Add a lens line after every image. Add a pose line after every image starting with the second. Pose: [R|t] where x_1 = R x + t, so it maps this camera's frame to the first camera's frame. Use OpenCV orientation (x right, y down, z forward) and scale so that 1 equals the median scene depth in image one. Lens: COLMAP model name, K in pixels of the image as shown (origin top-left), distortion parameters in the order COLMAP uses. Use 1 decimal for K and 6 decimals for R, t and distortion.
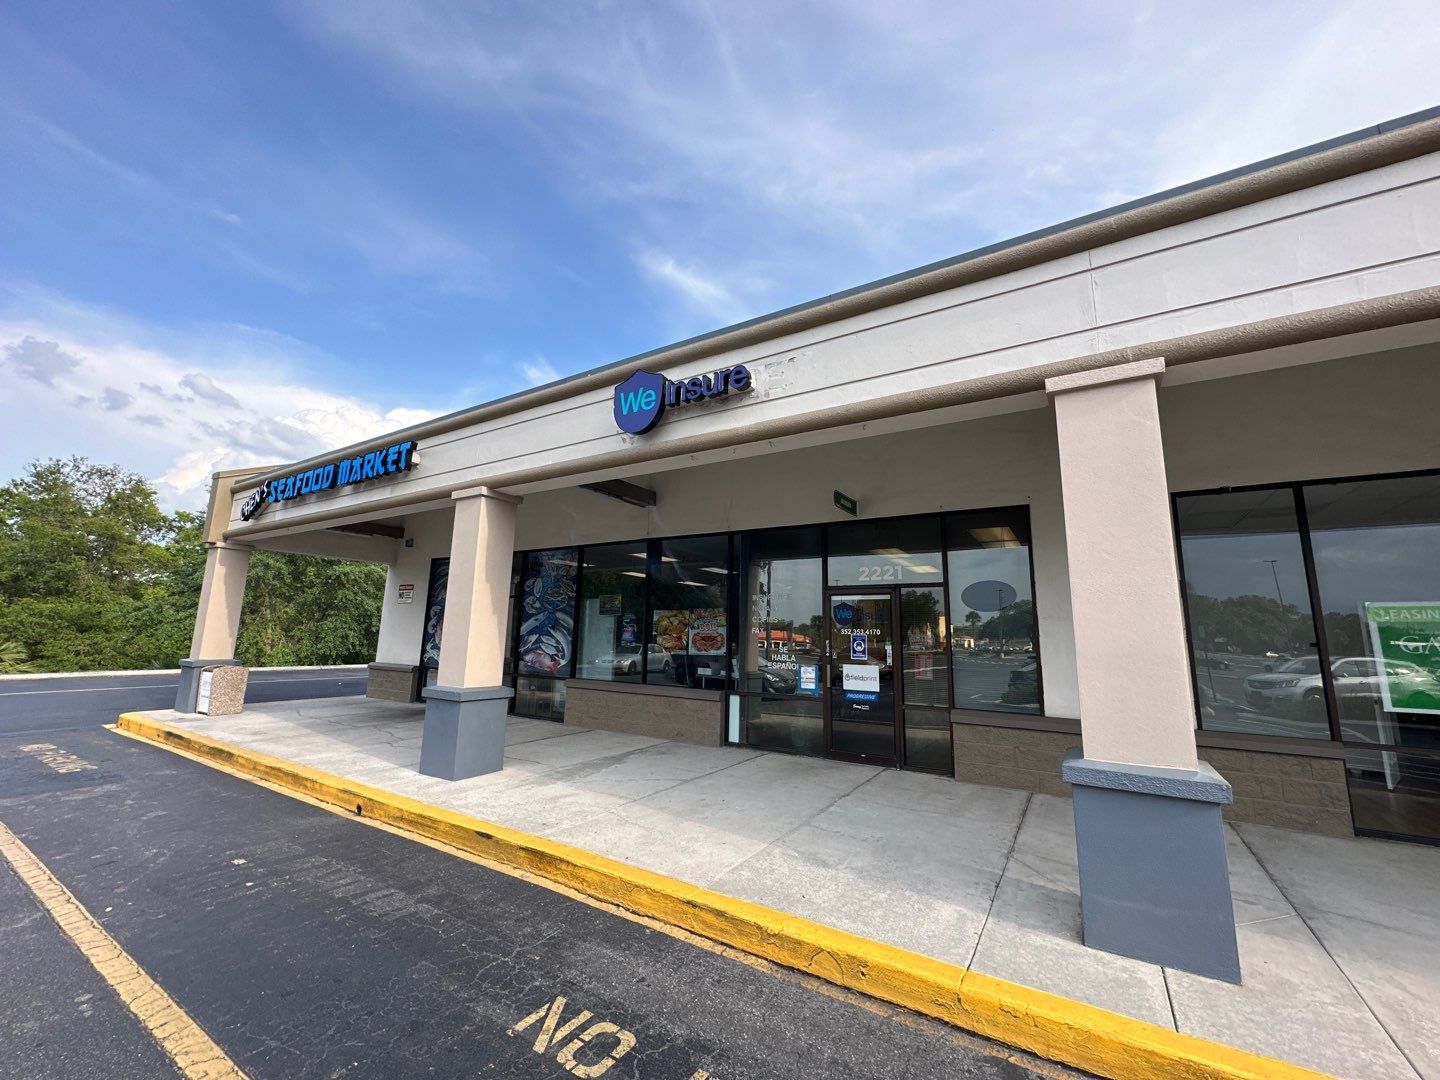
lens RADIAL K [[574.2, 0, 717.0], [0, 574.2, 536.6], [0, 0, 1]] dist [-0.001204, -0.000784]
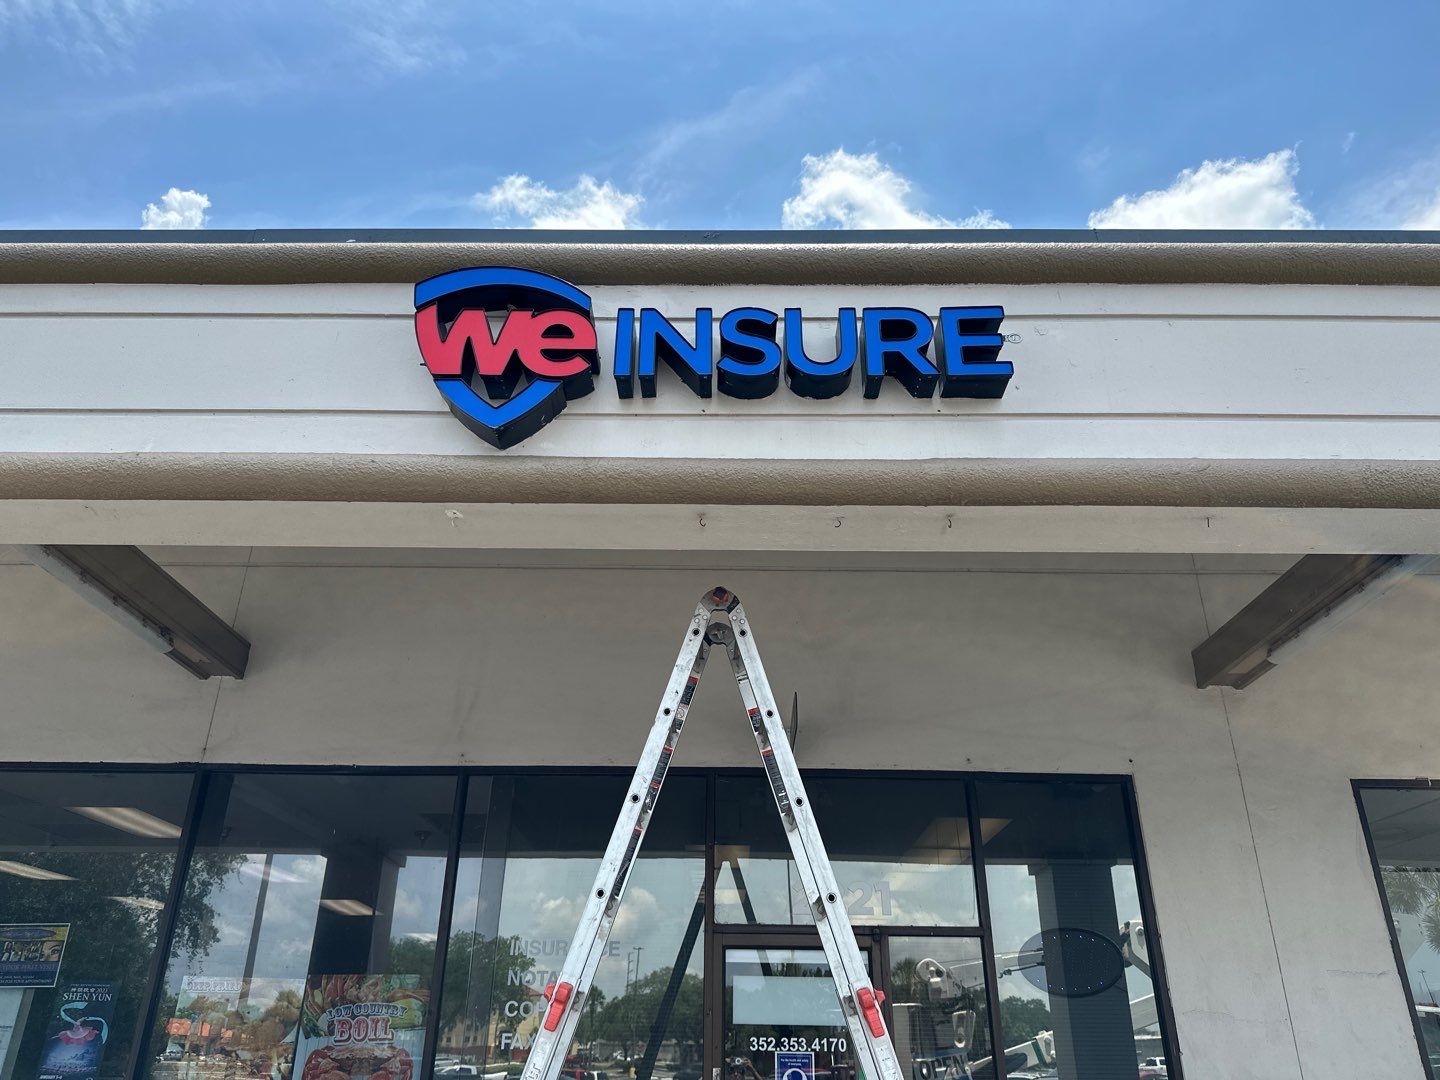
lens RADIAL K [[1011.4, 0, 706.3], [0, 1011.4, 541.8], [0, 0, 1]] dist [0.059453, -0.079540]
pose [[0.853295, 0.222951, 0.471361, -0.291643], [-0.085533, 0.951582, -0.295255, 0.053230], [-0.514366, 0.211623, 0.831050, 0.421478]]
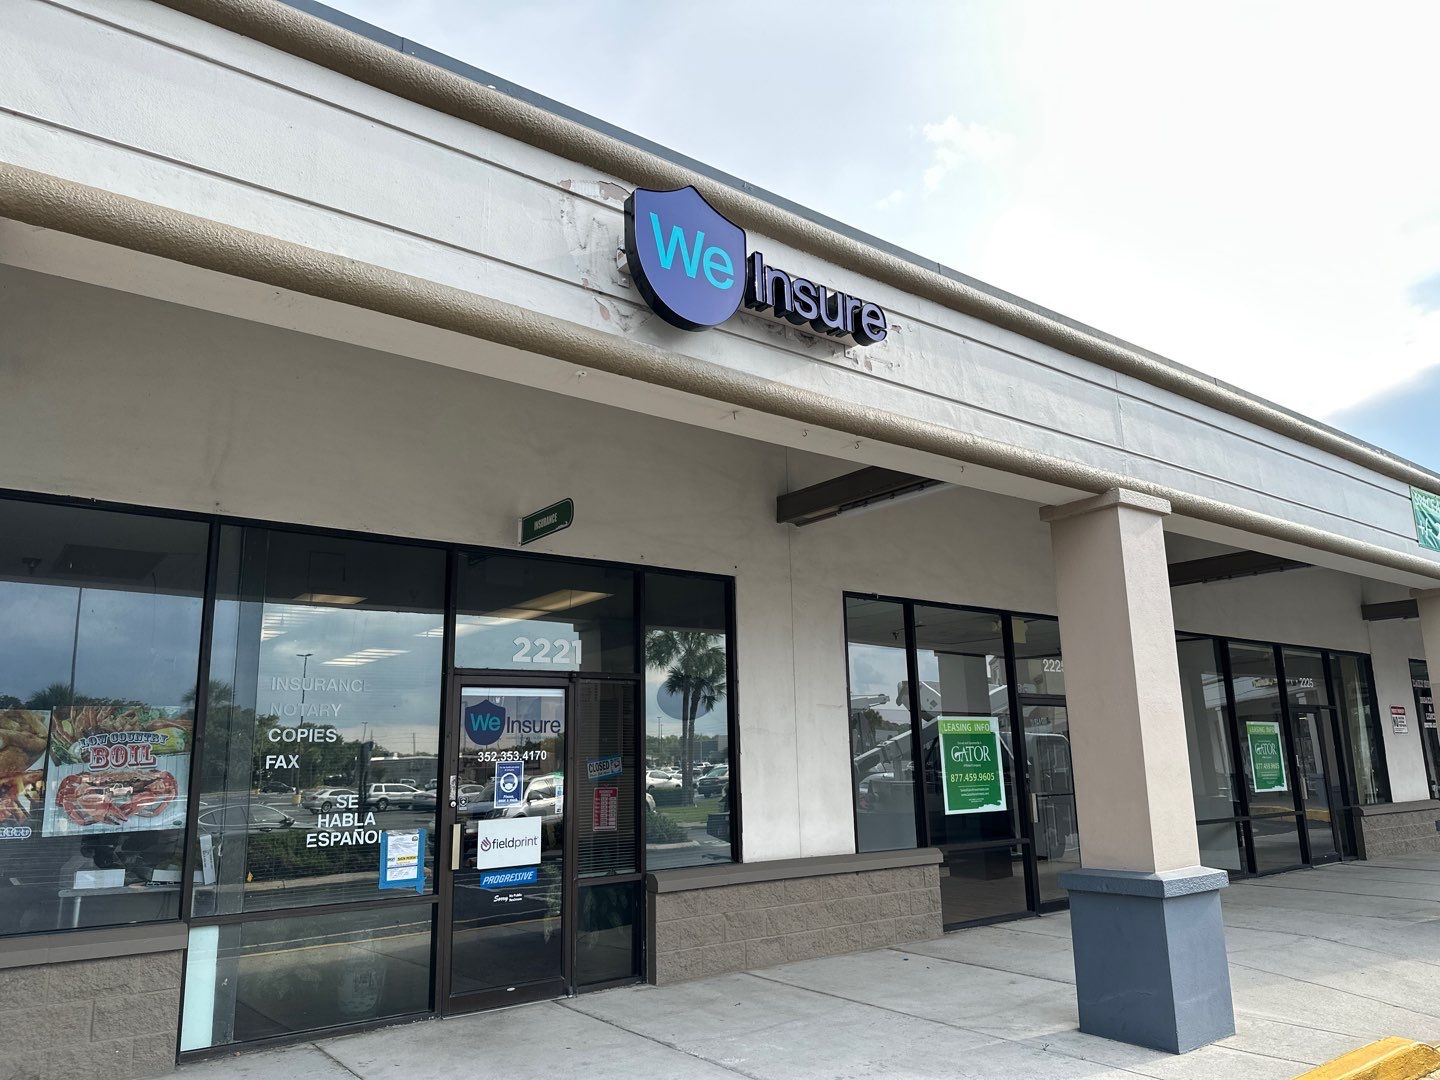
lens RADIAL K [[1011.4, 0, 731.1], [0, 1011.4, 548.2], [0, 0, 1]] dist [0.059453, -0.079540]
pose [[0.336602, 0.164198, 0.927221, -0.745294], [-0.134149, 0.982998, -0.125376, 0.079792], [-0.932042, -0.082184, 0.352906, 0.595187]]
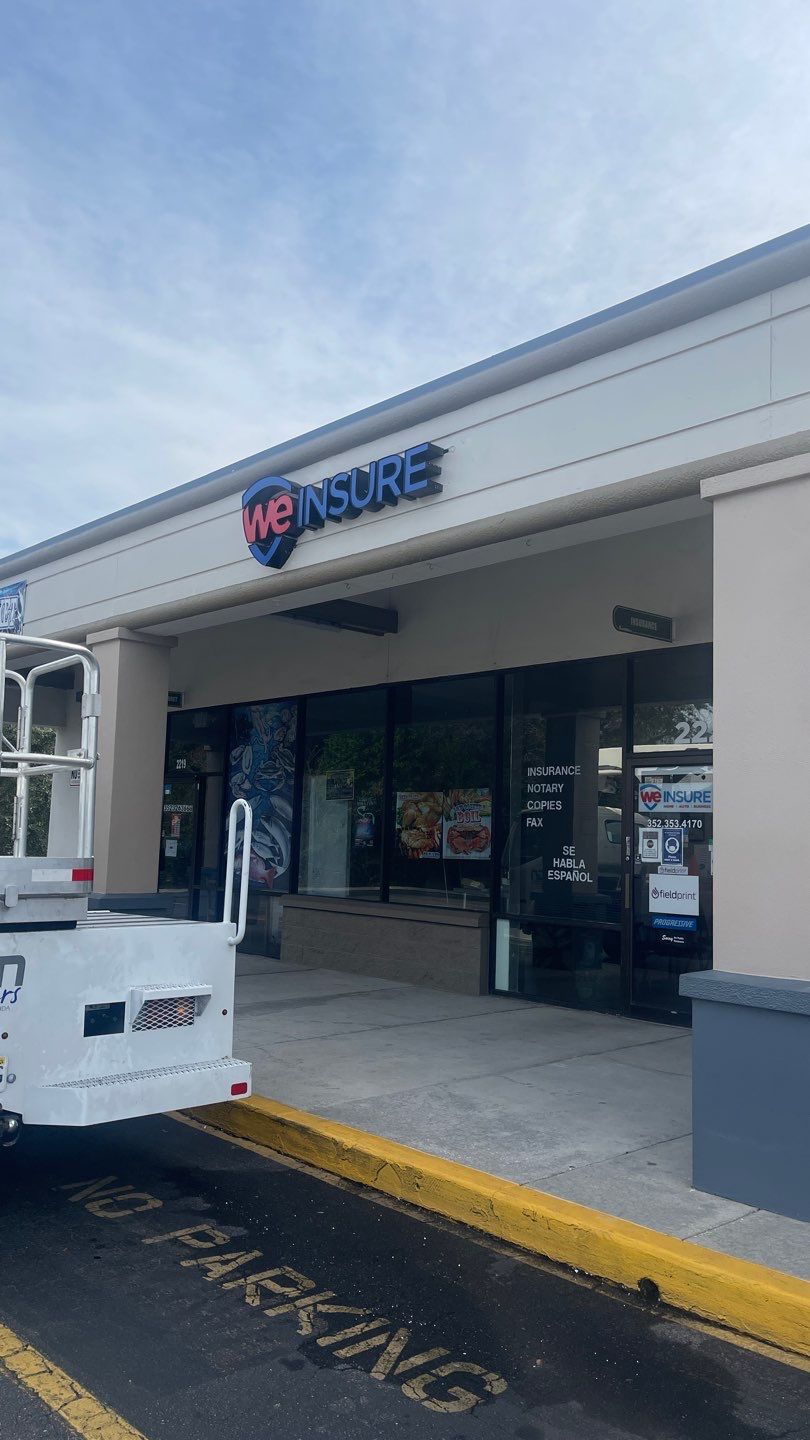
lens RADIAL K [[1086.4, 0, 390.1], [0, 1086.4, 723.6], [0, 0, 1]] dist [0.051268, -0.058610]
pose [[0.964136, -0.021483, -0.264538, 0.329997], [0.037626, 0.997715, 0.056108, -0.031440], [0.262729, -0.064049, 0.962742, -0.303269]]
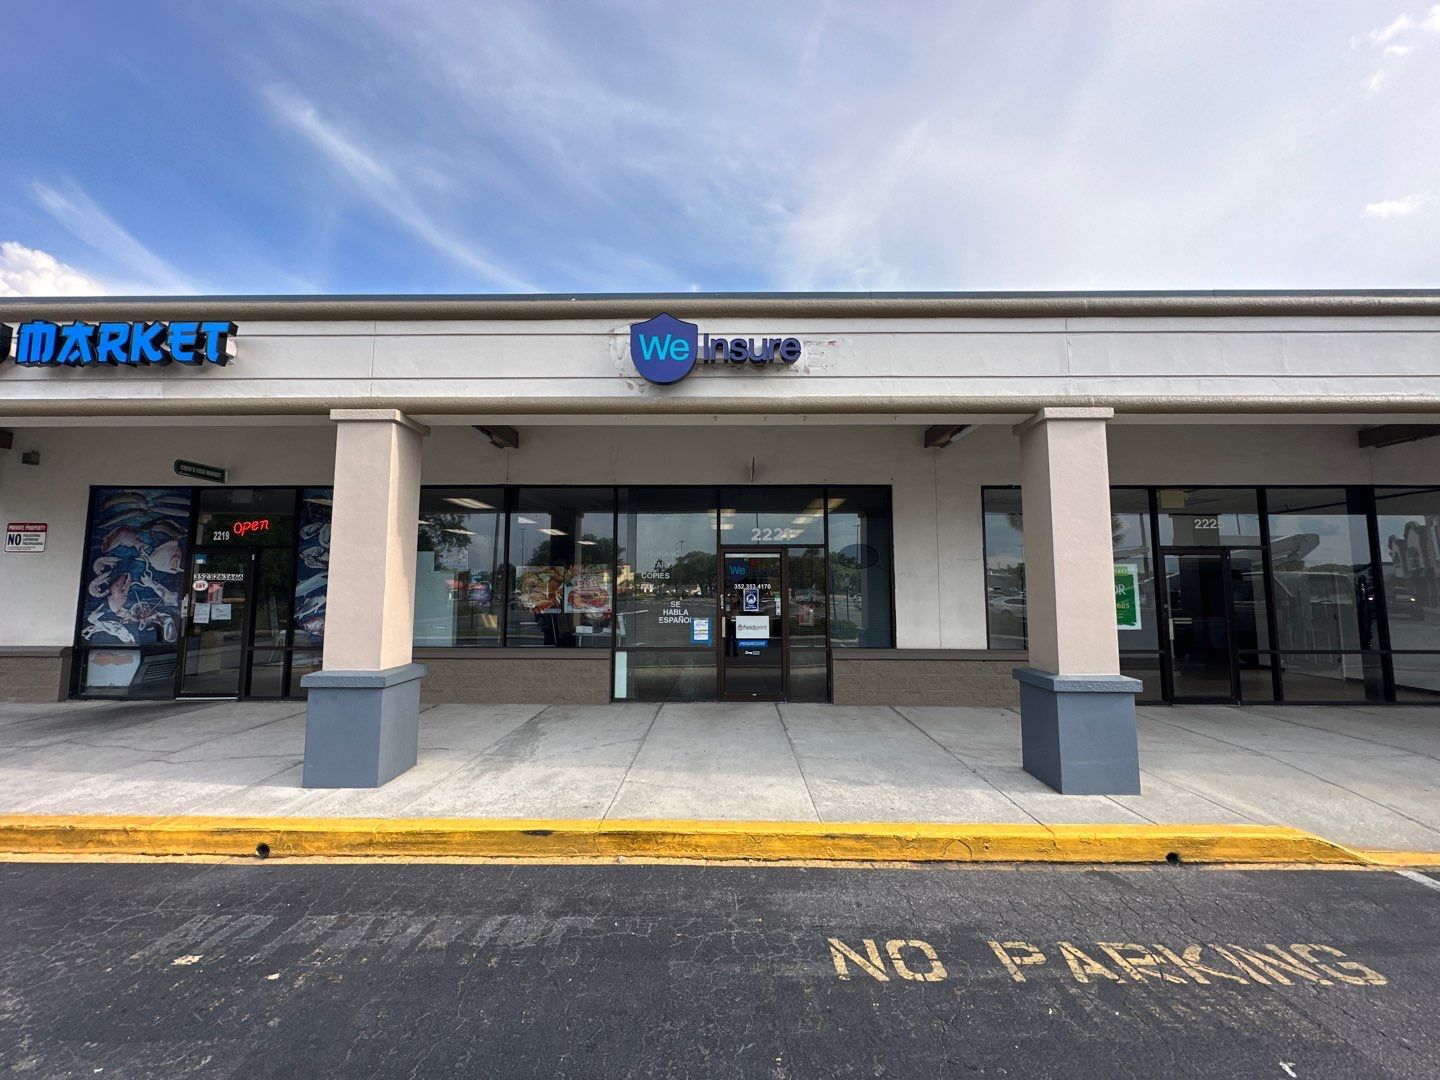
lens RADIAL K [[574.2, 0, 717.8], [0, 574.2, 537.8], [0, 0, 1]] dist [-0.001204, -0.000784]
pose [[0.851886, 0.023627, 0.523195, -0.481381], [-0.072568, 0.994671, 0.073240, -0.005404], [-0.518676, -0.100359, 0.849060, 0.124982]]
